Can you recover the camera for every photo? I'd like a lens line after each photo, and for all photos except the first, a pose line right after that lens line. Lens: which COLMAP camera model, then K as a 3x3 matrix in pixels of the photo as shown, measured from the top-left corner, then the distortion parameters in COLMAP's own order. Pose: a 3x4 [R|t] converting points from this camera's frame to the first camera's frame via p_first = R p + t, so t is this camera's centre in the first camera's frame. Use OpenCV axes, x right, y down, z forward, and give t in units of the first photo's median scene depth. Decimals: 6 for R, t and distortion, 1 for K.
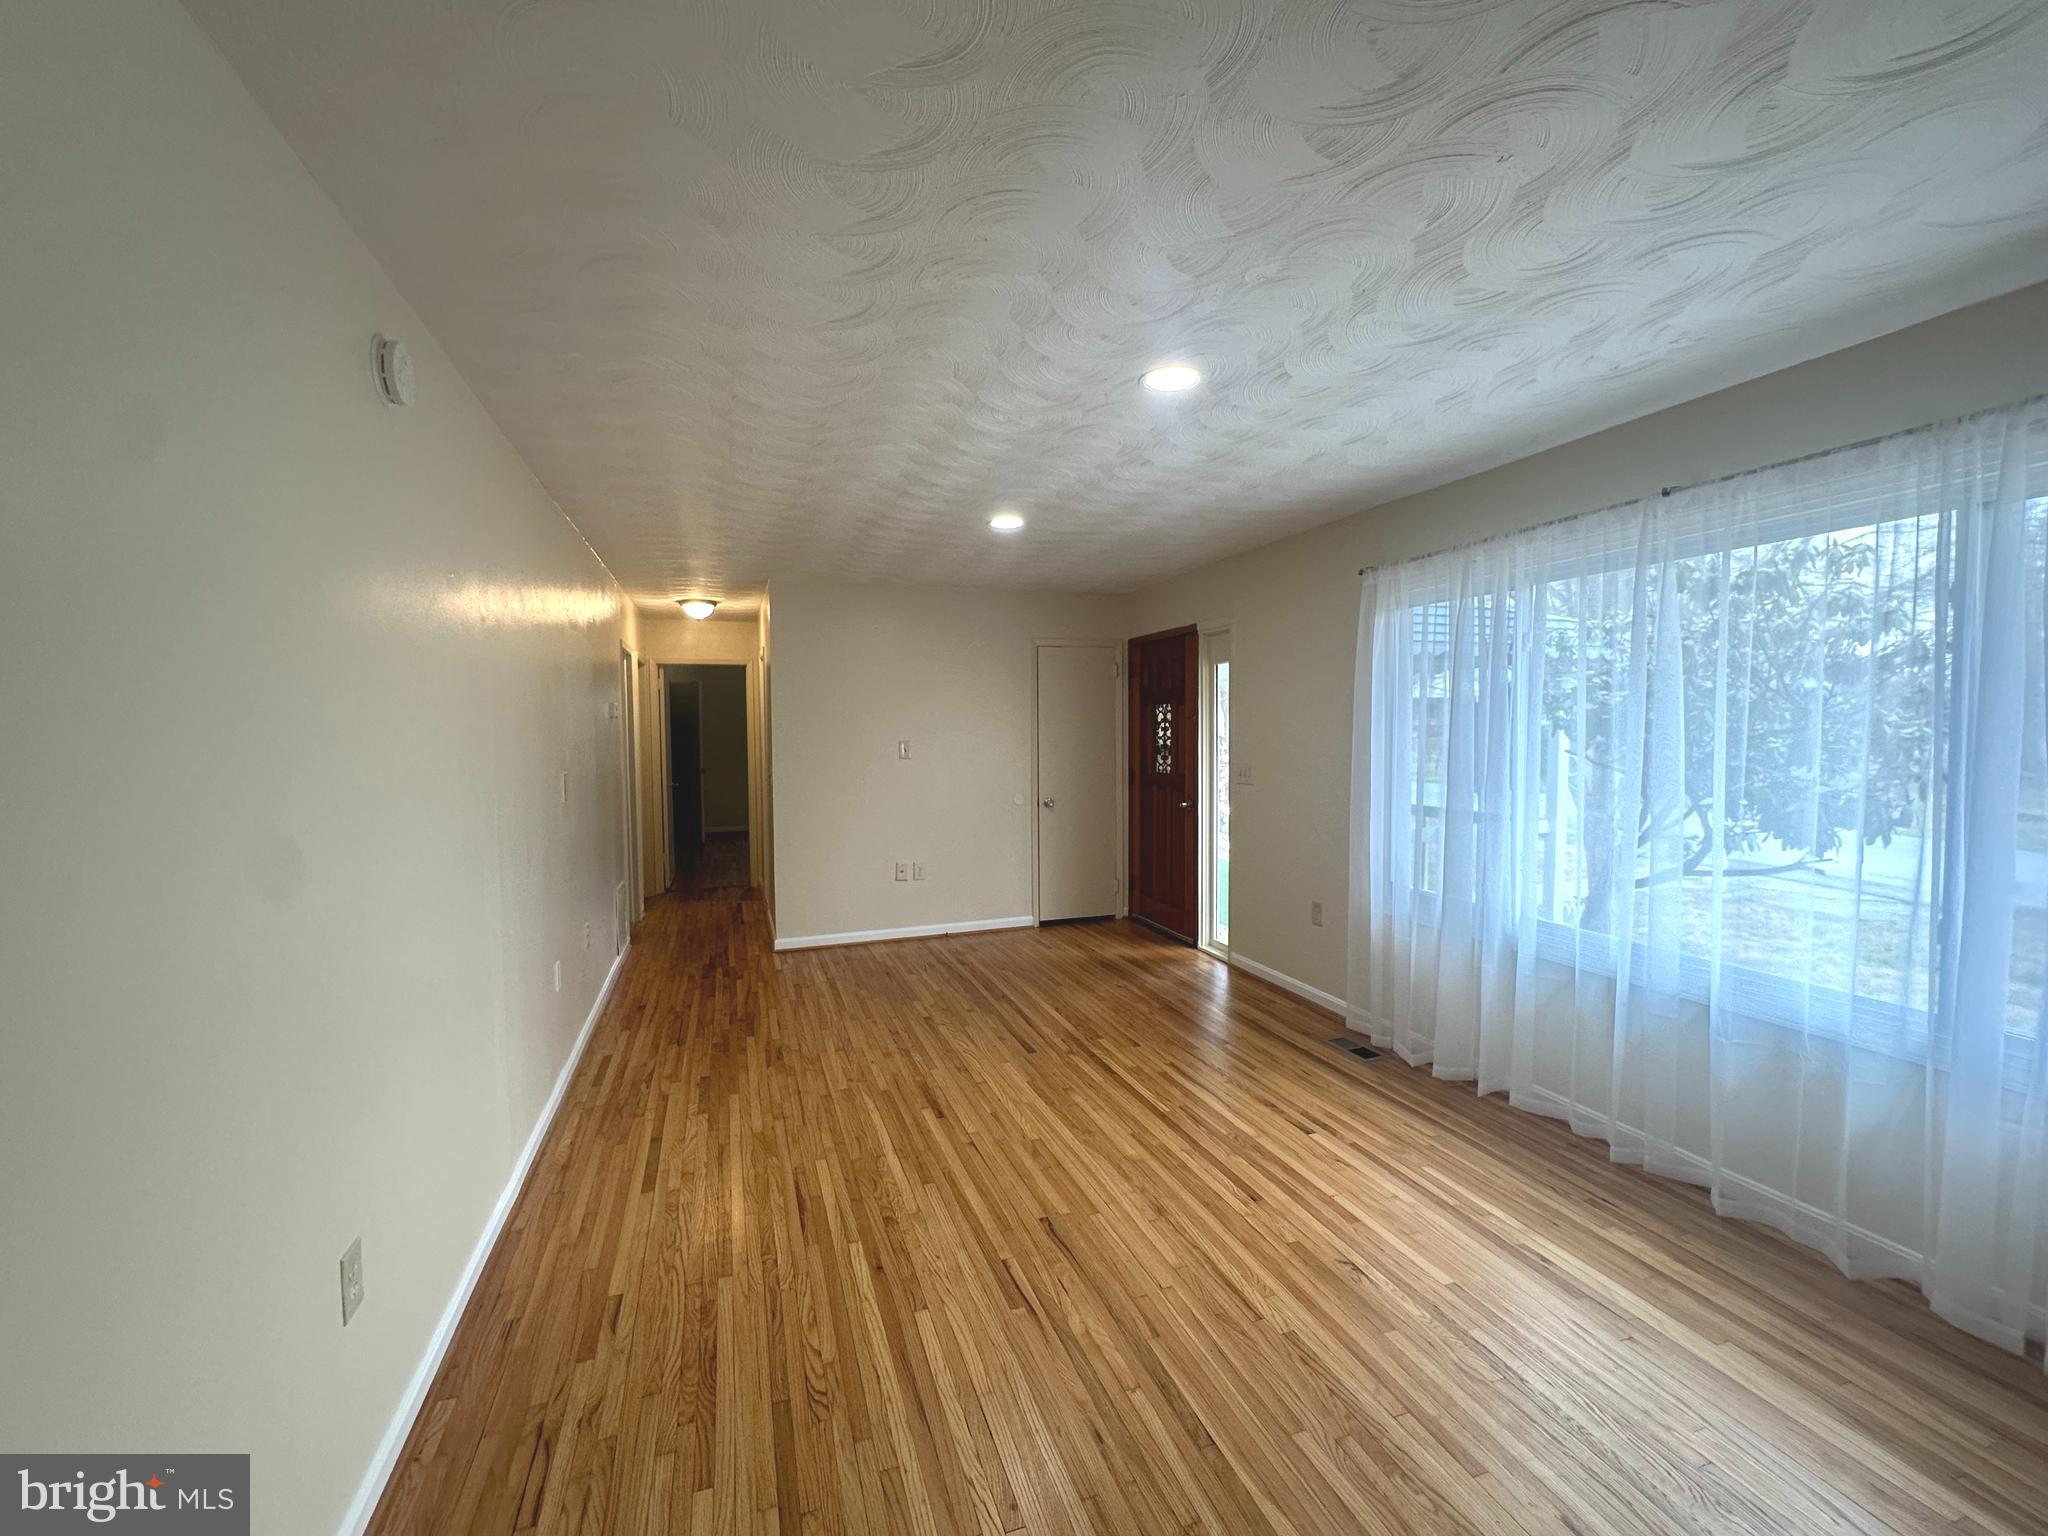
lens RADIAL K [[884.3, 0, 1031.0], [0, 884.3, 764.5], [0, 0, 1]] dist [-0.001603, 0.000178]
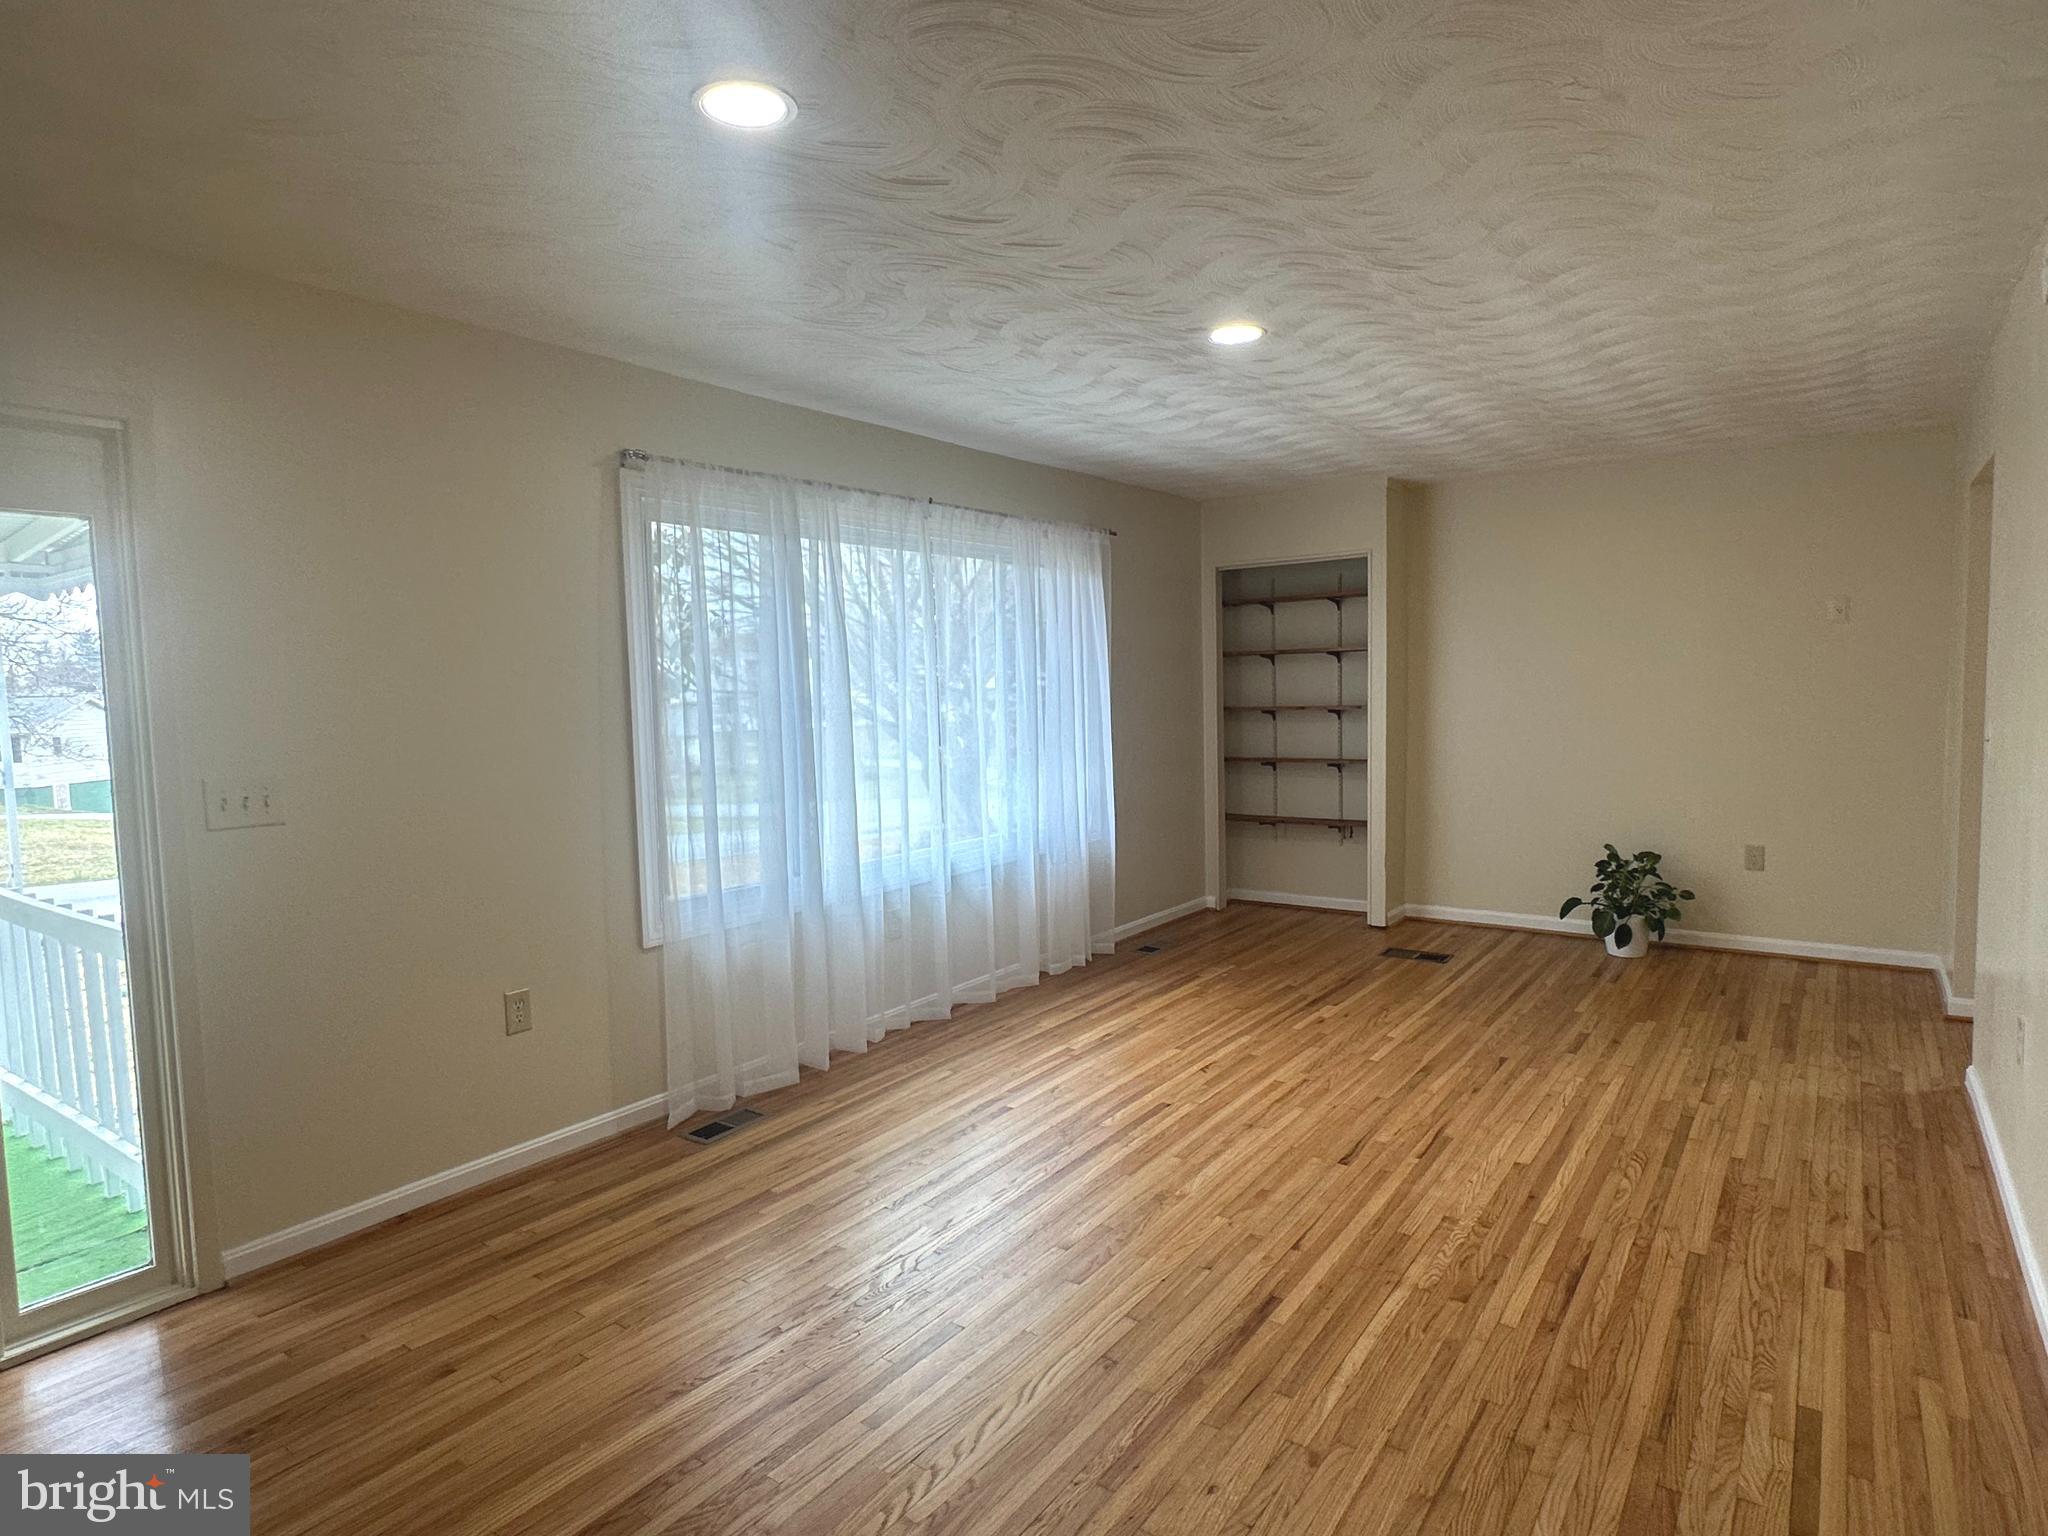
lens RADIAL K [[1149.7, 0, 1022.8], [0, 1149.7, 767.0], [0, 0, 1]] dist [0.001423, -0.000943]
pose [[-0.579451, -0.034417, 0.814280, -0.732293], [0.067254, 0.993681, 0.089858, -0.053718], [-0.812227, 0.106832, -0.573475, 1.801727]]
